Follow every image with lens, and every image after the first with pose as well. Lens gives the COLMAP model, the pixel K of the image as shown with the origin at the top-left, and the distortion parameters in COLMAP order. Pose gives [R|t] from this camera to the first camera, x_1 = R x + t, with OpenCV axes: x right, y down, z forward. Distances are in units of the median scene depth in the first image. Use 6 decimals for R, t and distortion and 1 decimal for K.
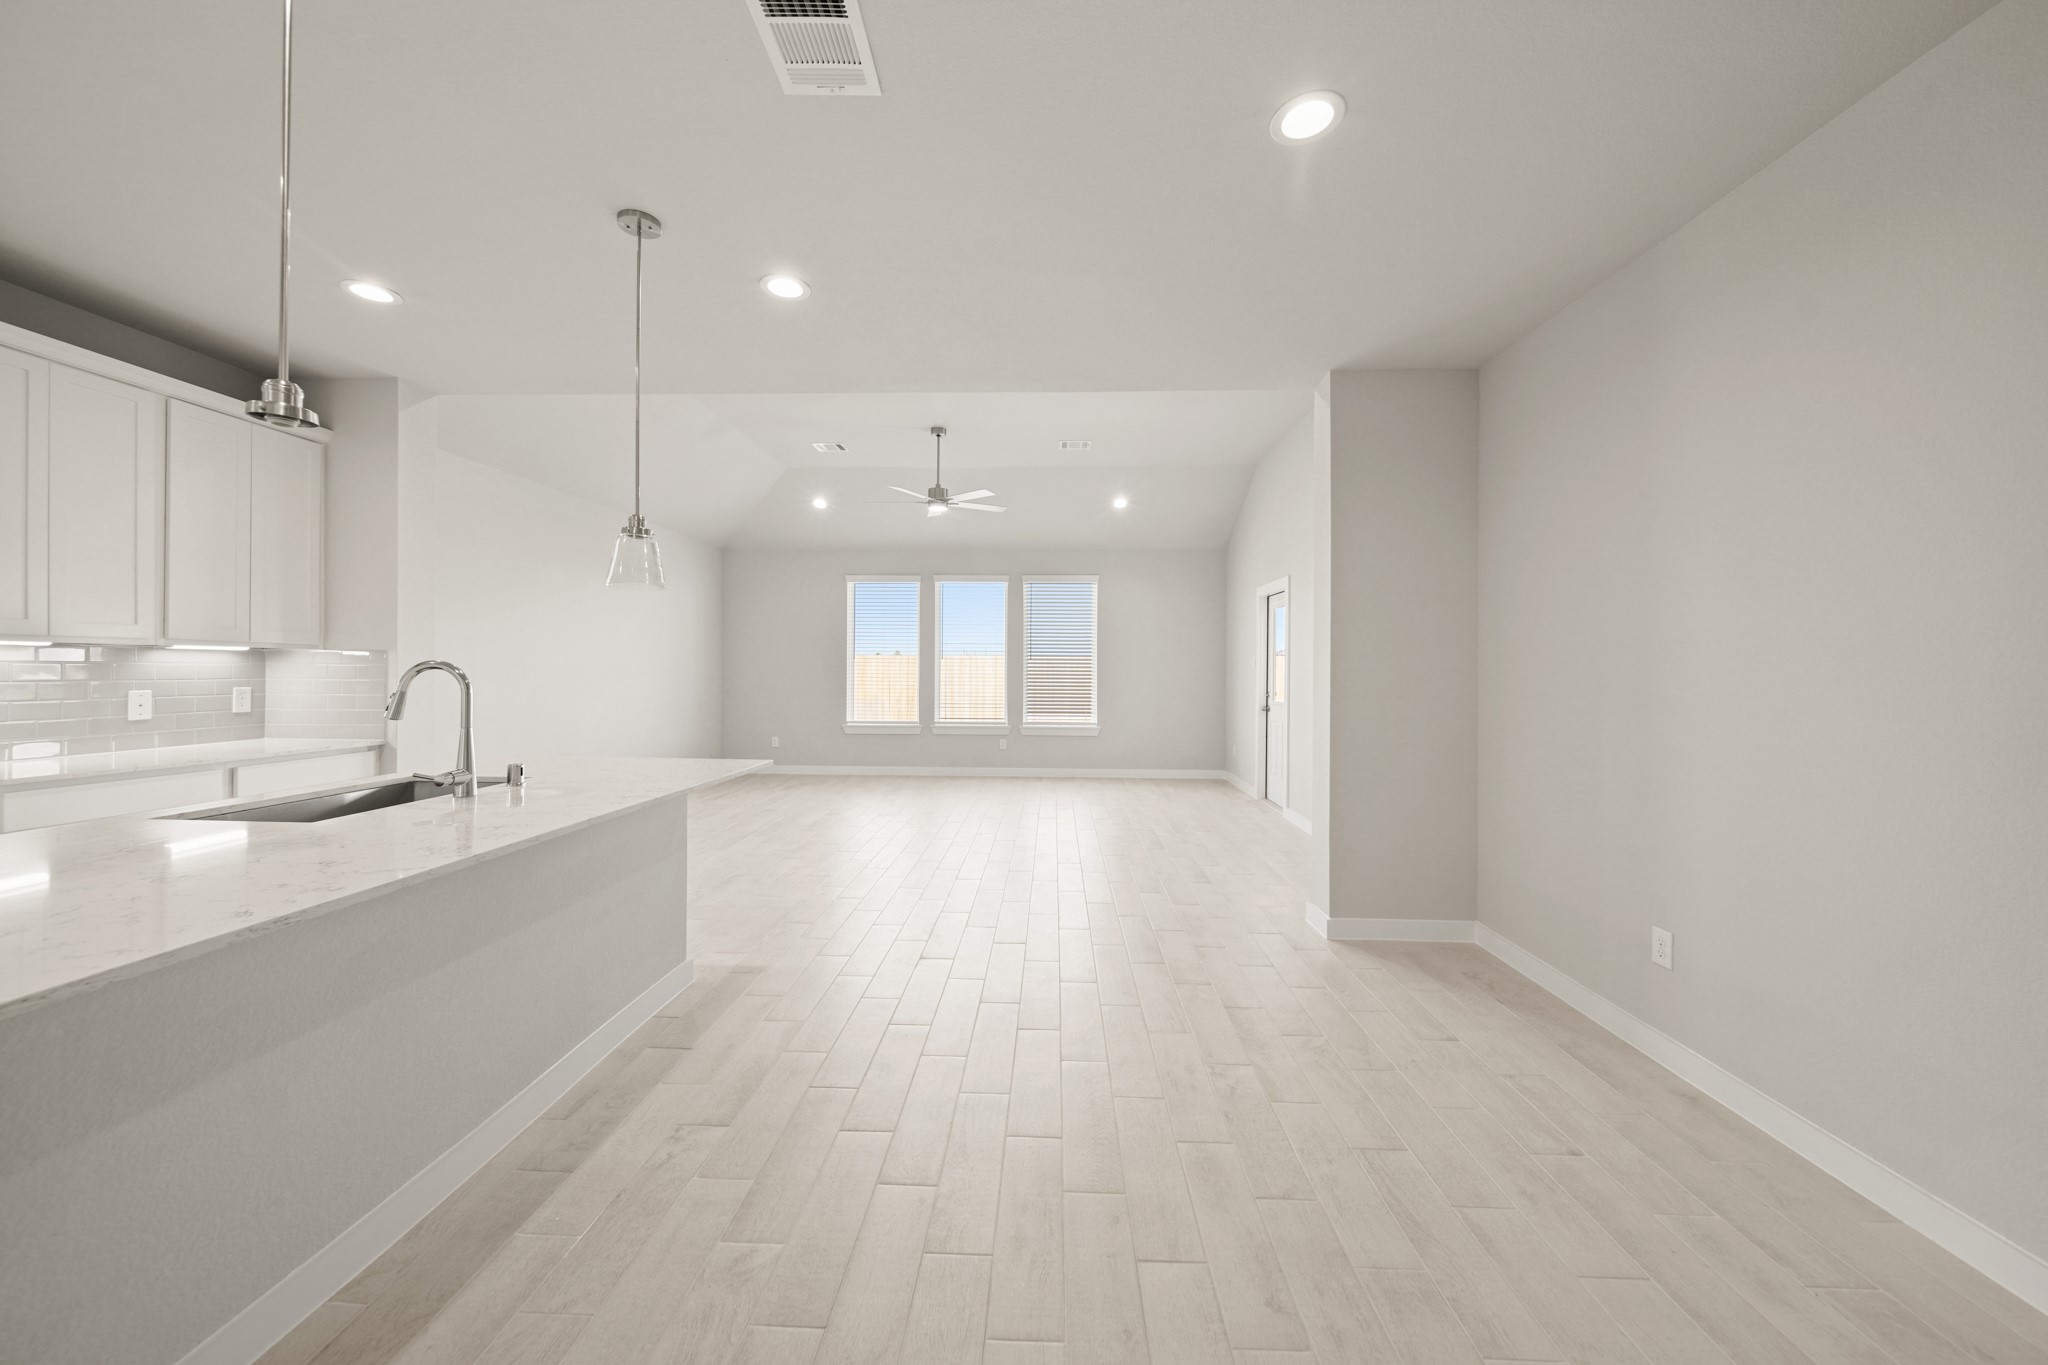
lens RADIAL K [[723.2, 0, 1023.6], [0, 723.2, 677.7], [0, 0, 1]] dist [0.001906, -0.000615]
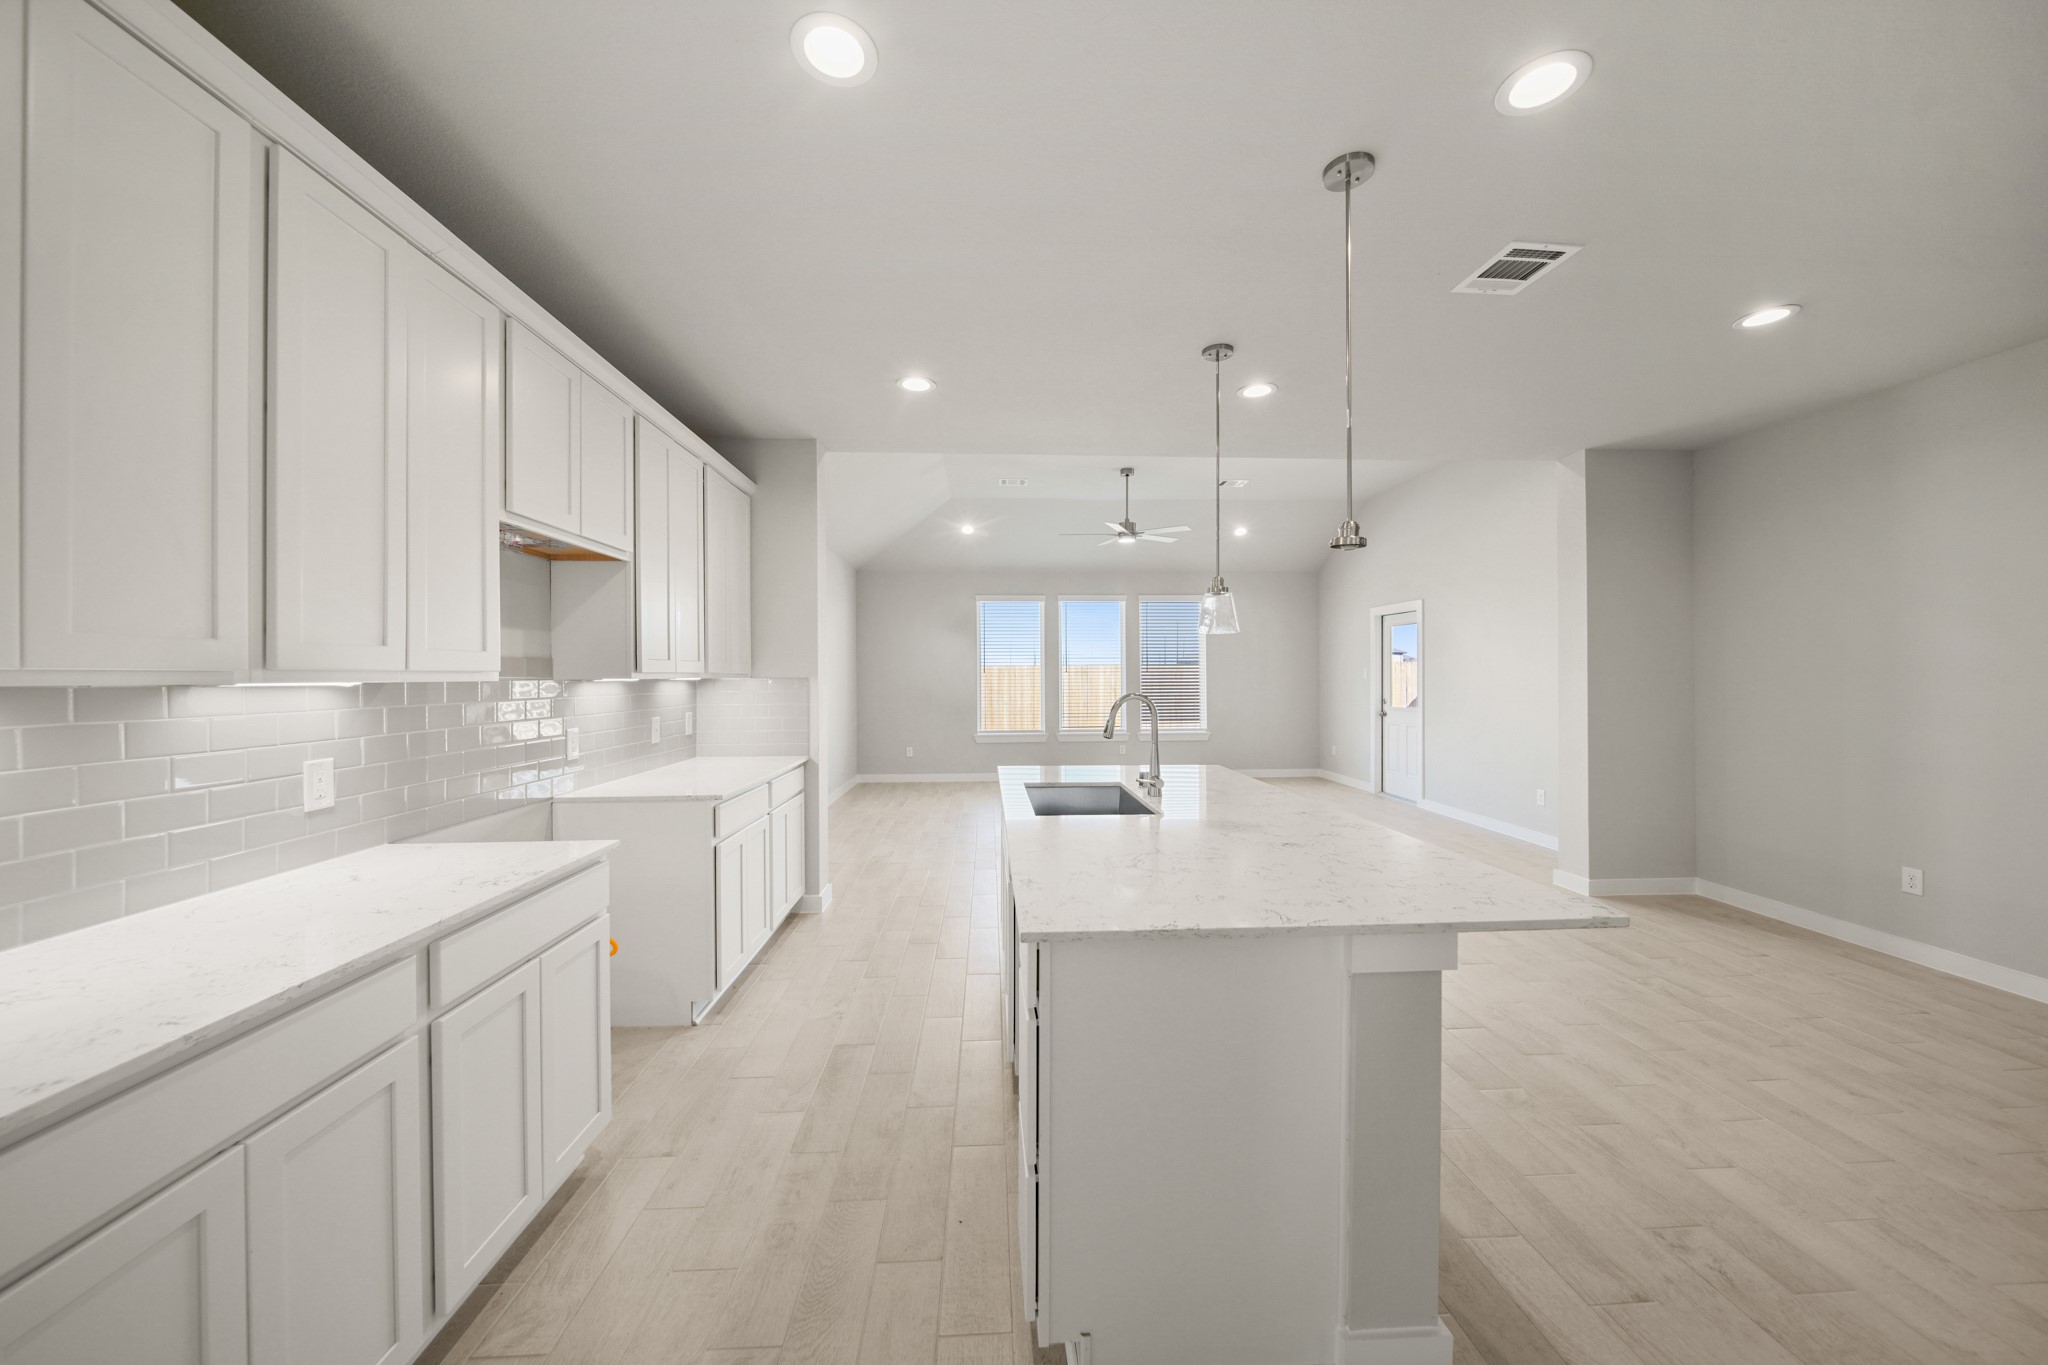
lens RADIAL K [[723.2, 0, 1028.6], [0, 723.2, 679.5], [0, 0, 1]] dist [0.001906, -0.000615]
pose [[0.995131, -0.011175, 0.097929, -0.650974], [0.011652, 0.999923, -0.004300, -0.026039], [-0.097873, 0.005420, 0.995184, -0.167641]]
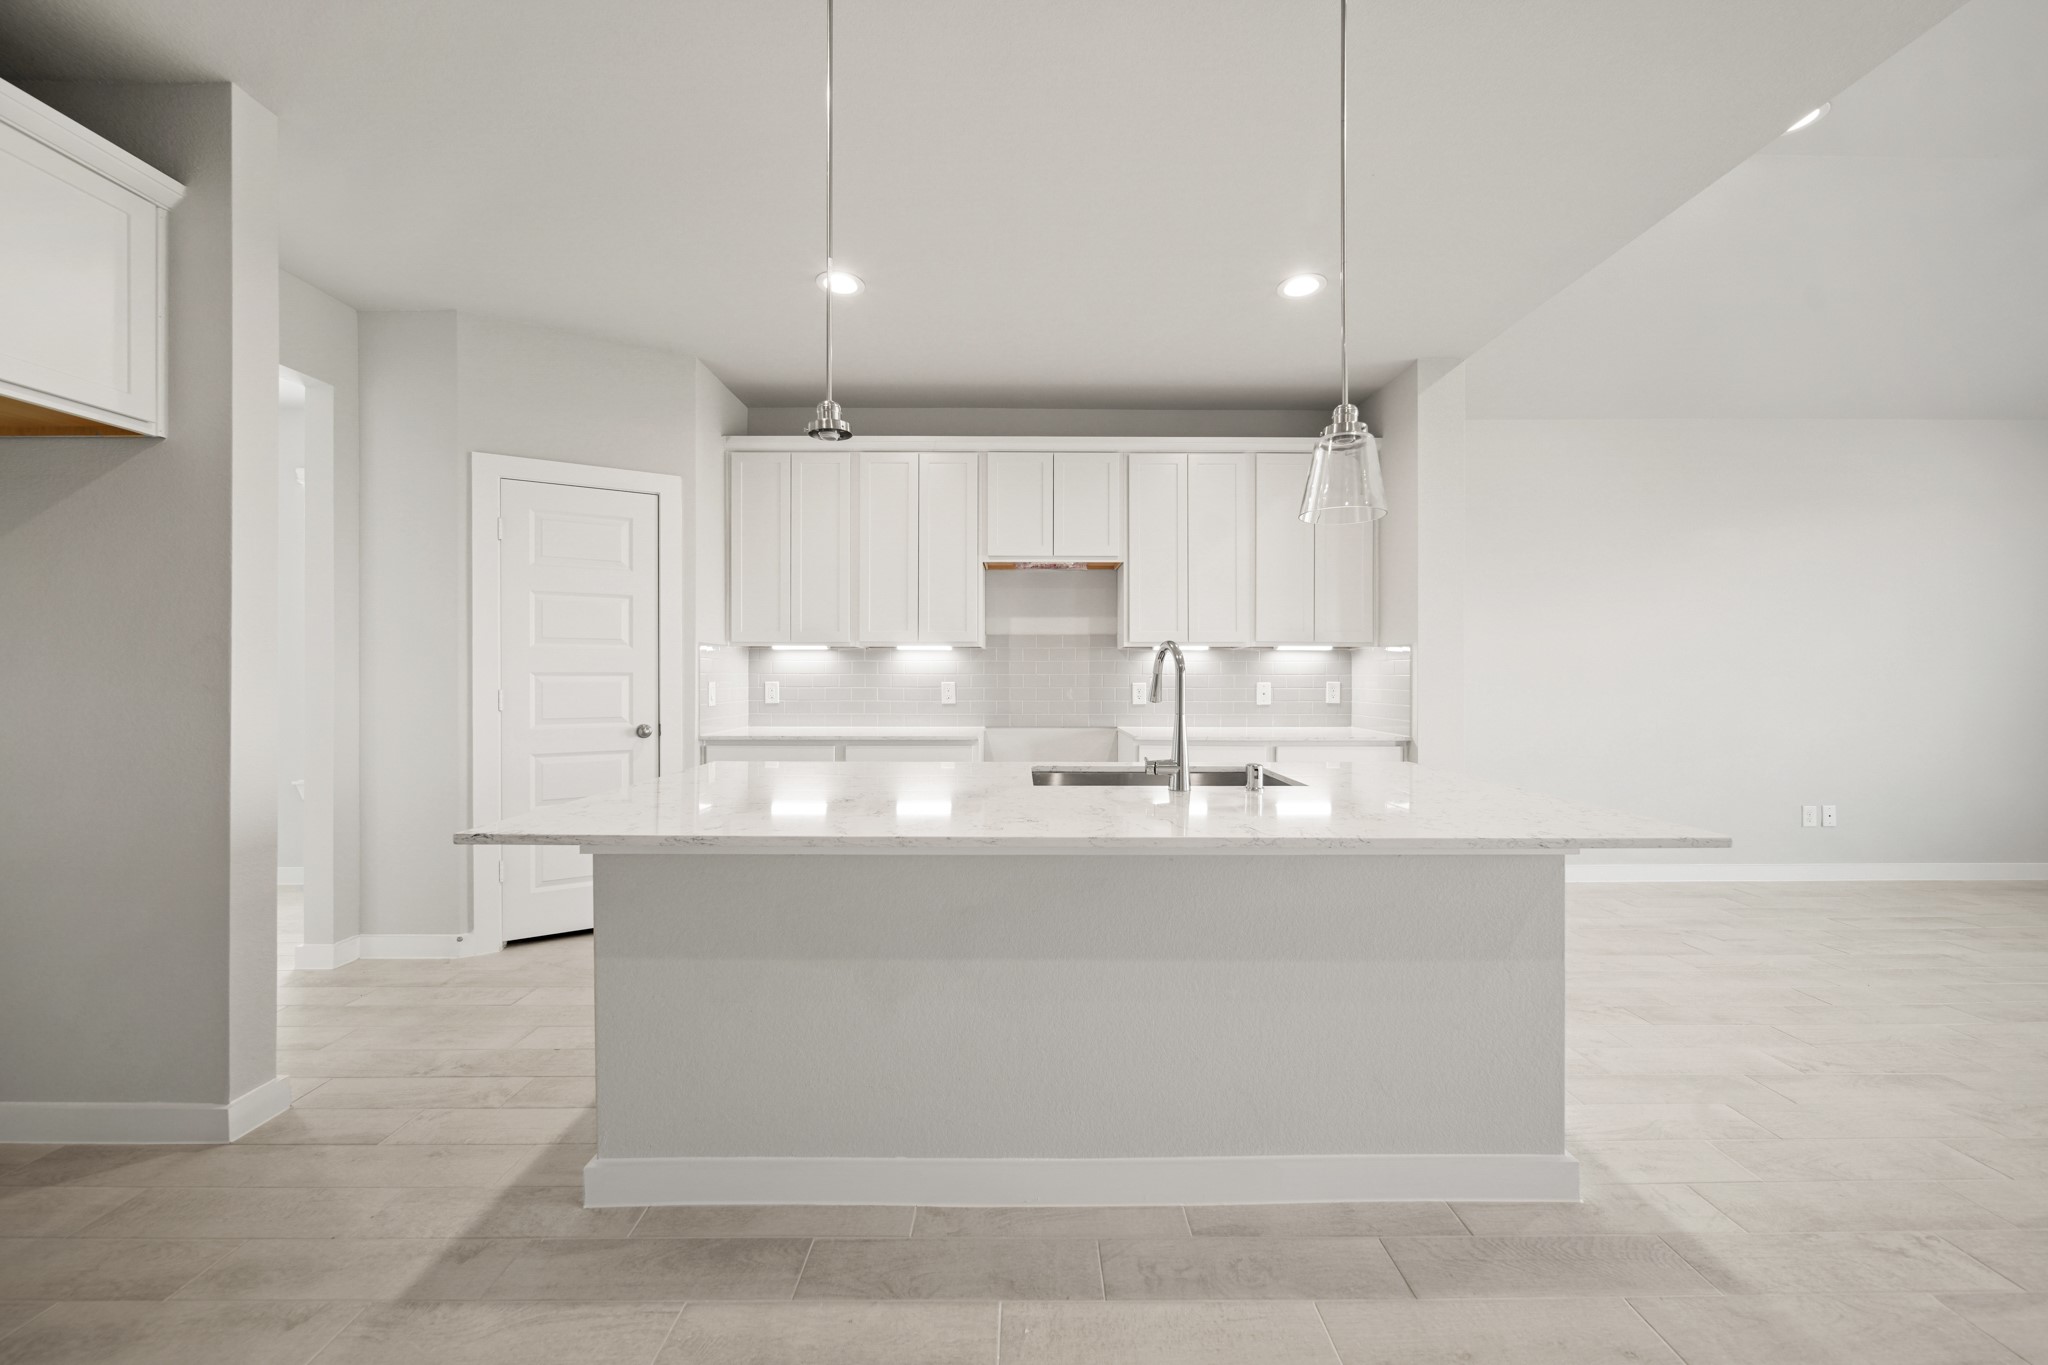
lens RADIAL K [[723.2, 0, 1029.6], [0, 723.2, 678.4], [0, 0, 1]] dist [0.001906, -0.000615]
pose [[0.048542, -0.004063, -0.998813, 0.067675], [-0.011479, 0.999923, -0.004626, 0.018601], [0.998755, 0.011690, 0.048491, 0.442322]]
